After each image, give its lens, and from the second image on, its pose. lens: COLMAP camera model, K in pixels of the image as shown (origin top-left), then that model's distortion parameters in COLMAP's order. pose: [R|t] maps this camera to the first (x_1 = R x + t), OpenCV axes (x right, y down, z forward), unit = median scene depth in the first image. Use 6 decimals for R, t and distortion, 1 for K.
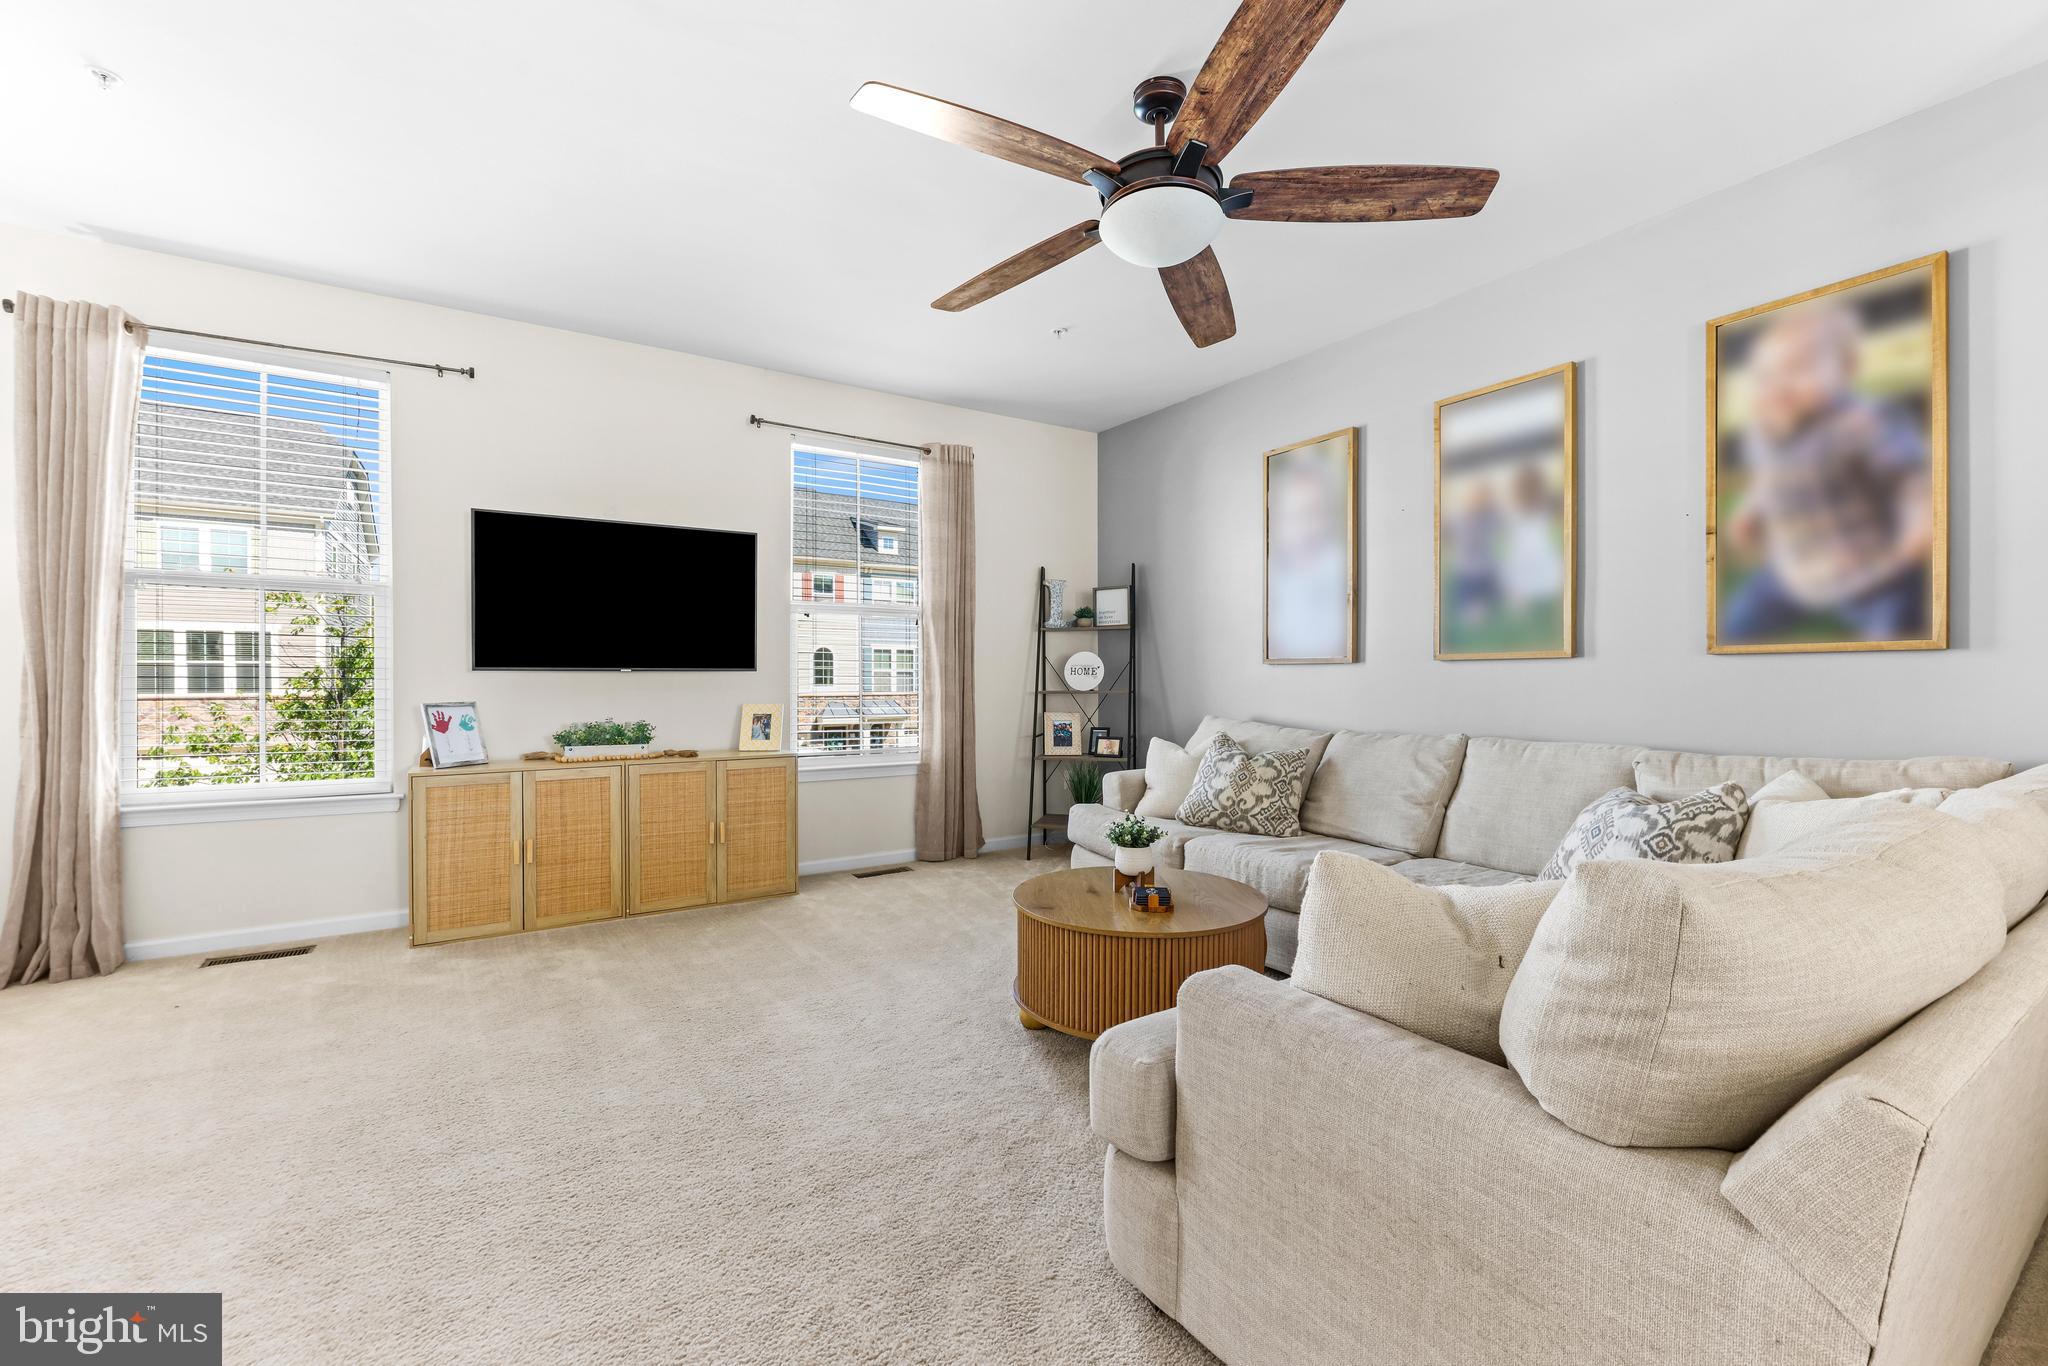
lens RADIAL K [[846.6, 0, 1036.3], [0, 846.6, 676.9], [0, 0, 1]] dist [0.003824, -0.000089]
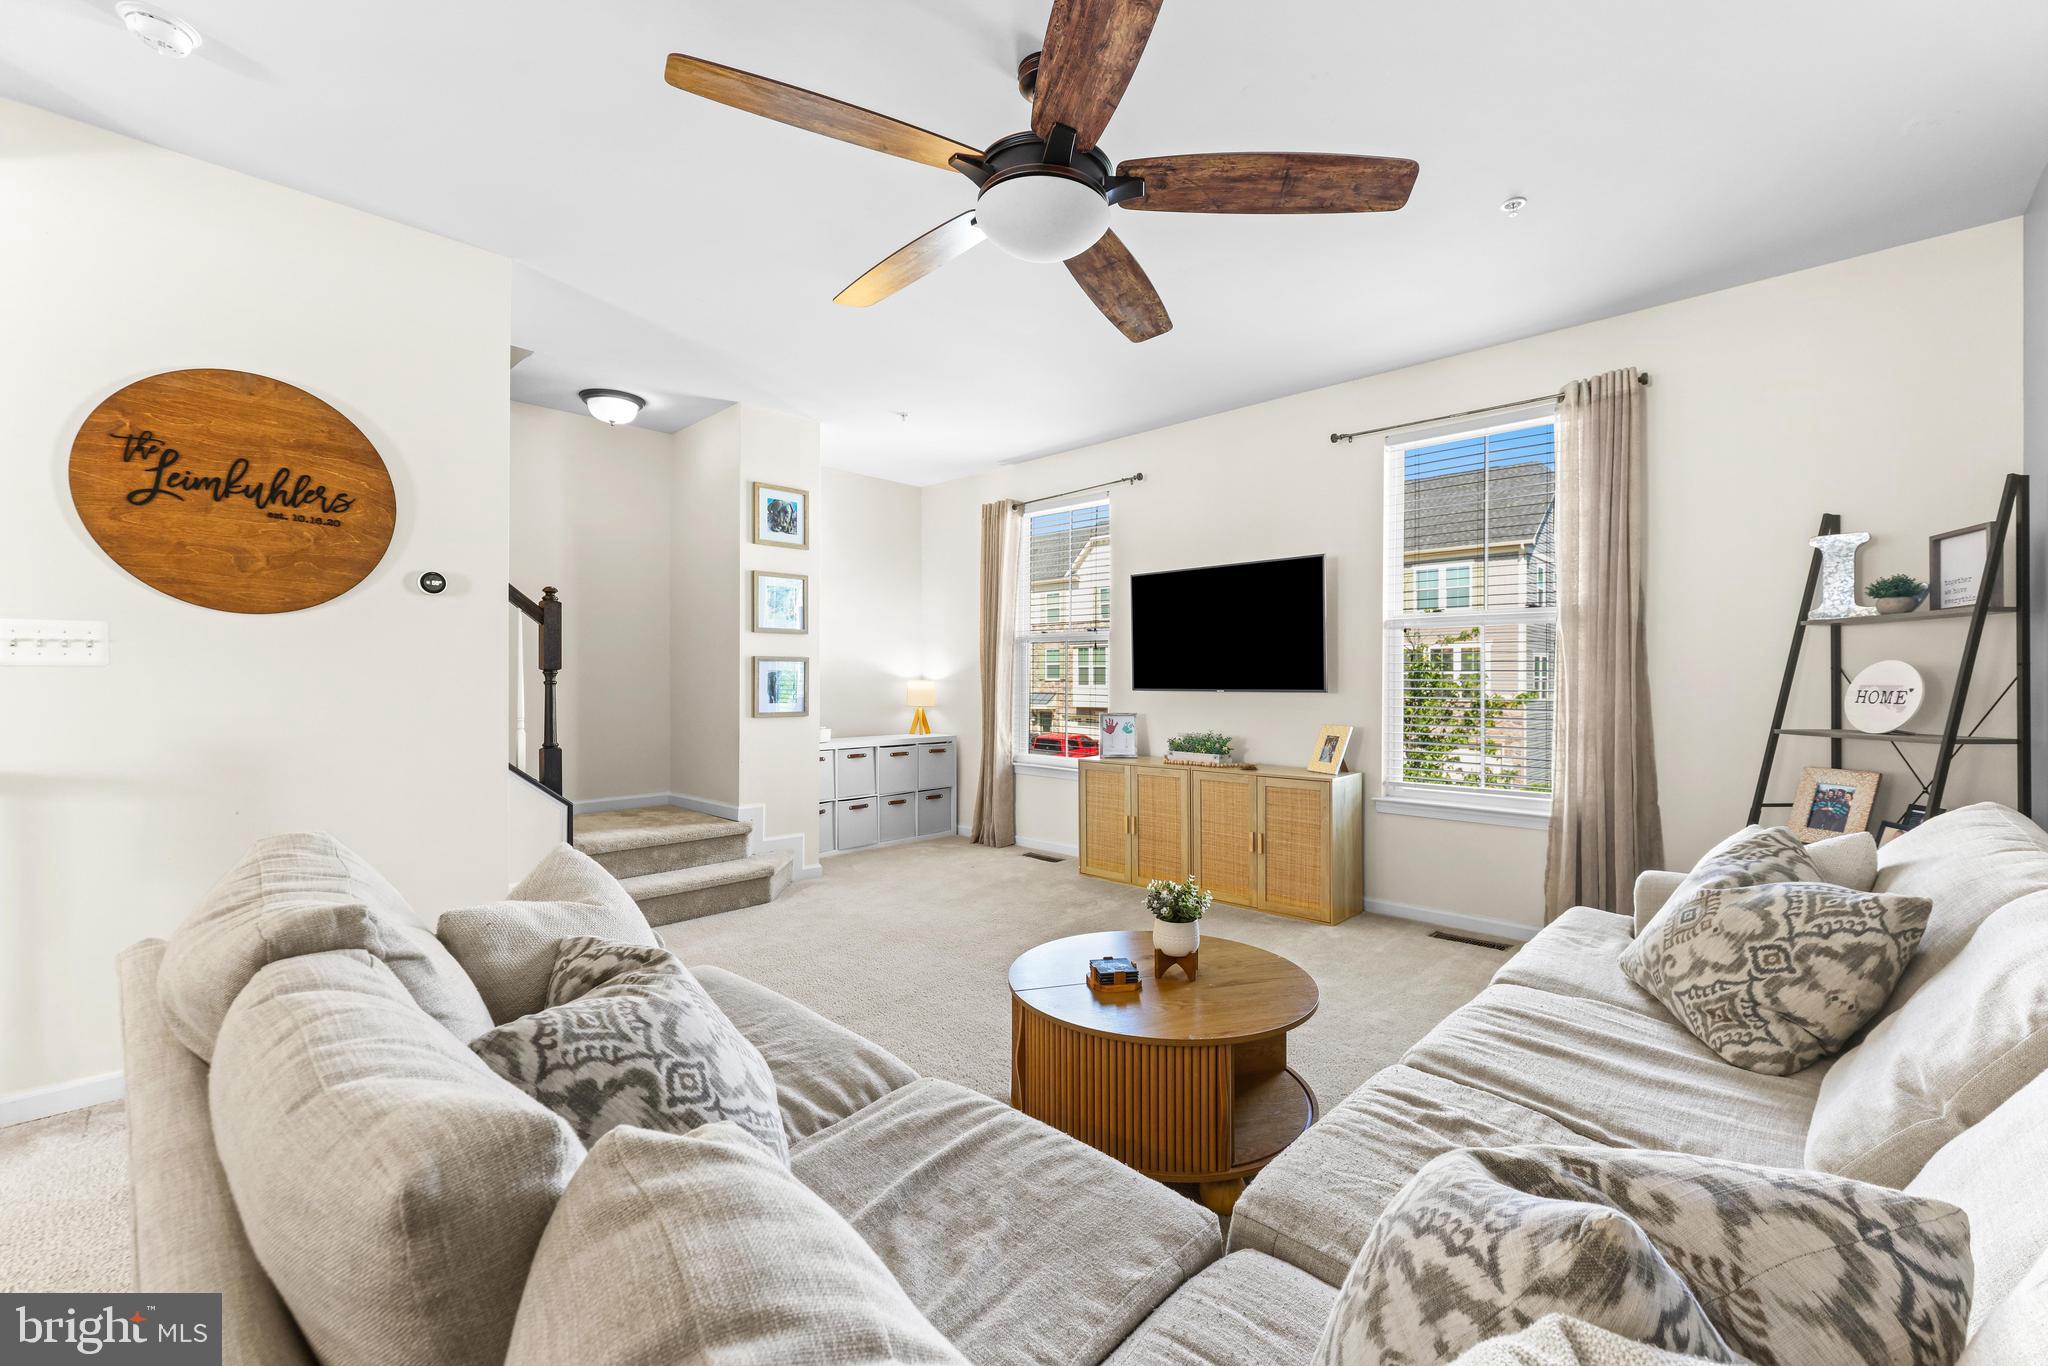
lens RADIAL K [[846.6, 0, 1019.4], [0, 846.6, 685.0], [0, 0, 1]] dist [0.003824, -0.000089]
pose [[0.236409, 0.004060, -0.971645, 0.639061], [-0.002817, 0.999990, 0.003493, -0.021254], [0.971649, 0.001911, 0.236418, 0.482742]]
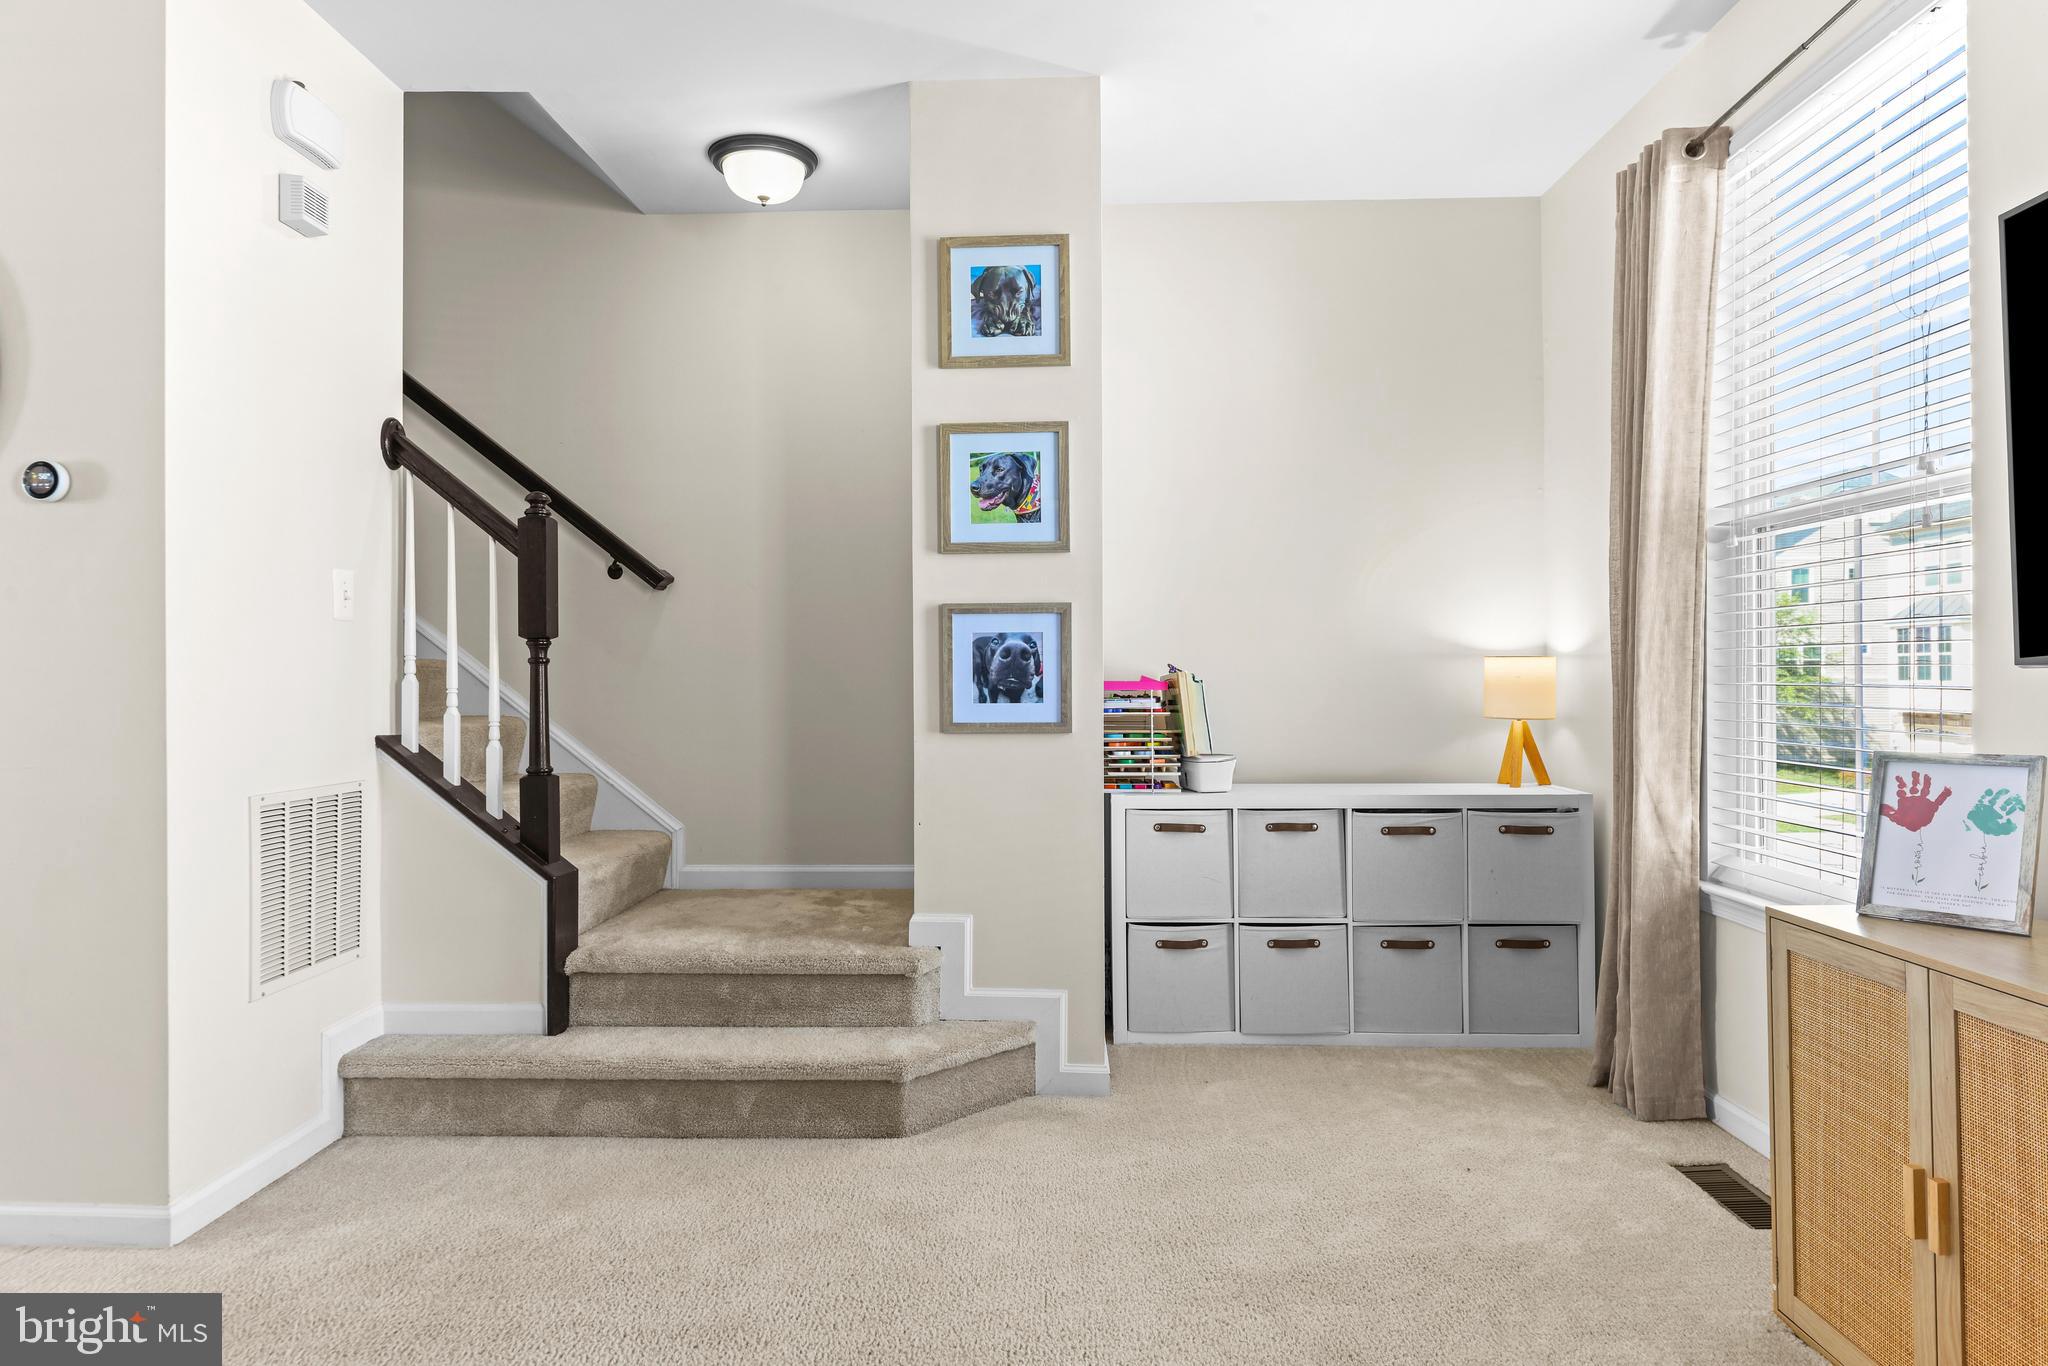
lens RADIAL K [[1204.9, 0, 1016.7], [0, 1204.9, 681.8], [0, 0, 1]] dist [0.001278, -0.002779]
pose [[-0.566094, 0.000583, -0.824341, -0.008781], [0.002207, 0.999997, -0.000809, -0.002292], [0.824338, -0.002277, -0.566094, 0.927714]]
